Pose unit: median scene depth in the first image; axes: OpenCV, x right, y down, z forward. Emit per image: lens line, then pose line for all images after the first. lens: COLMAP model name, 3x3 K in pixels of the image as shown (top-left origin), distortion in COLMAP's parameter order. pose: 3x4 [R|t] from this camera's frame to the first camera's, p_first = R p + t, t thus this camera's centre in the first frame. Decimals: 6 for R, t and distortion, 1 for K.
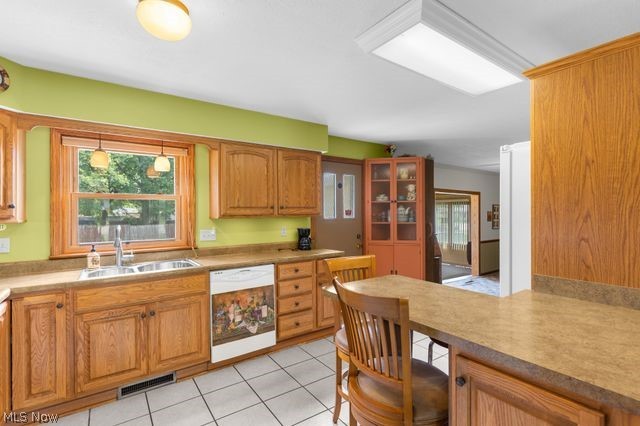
lens RADIAL K [[308.2, 0, 320.0], [0, 308.2, 212.6], [0, 0, 1]] dist [-0.004286, -0.000546]
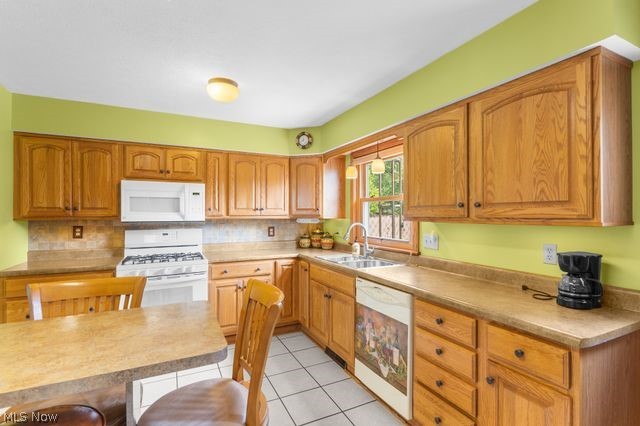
lens RADIAL K [[308.2, 0, 320.2], [0, 308.2, 210.7], [0, 0, 1]] dist [-0.004286, -0.000546]
pose [[-0.163611, -0.002320, -0.986522, 0.536503], [-0.001578, 0.999997, -0.002090, -0.005669], [0.986524, 0.001215, -0.163614, 0.955769]]
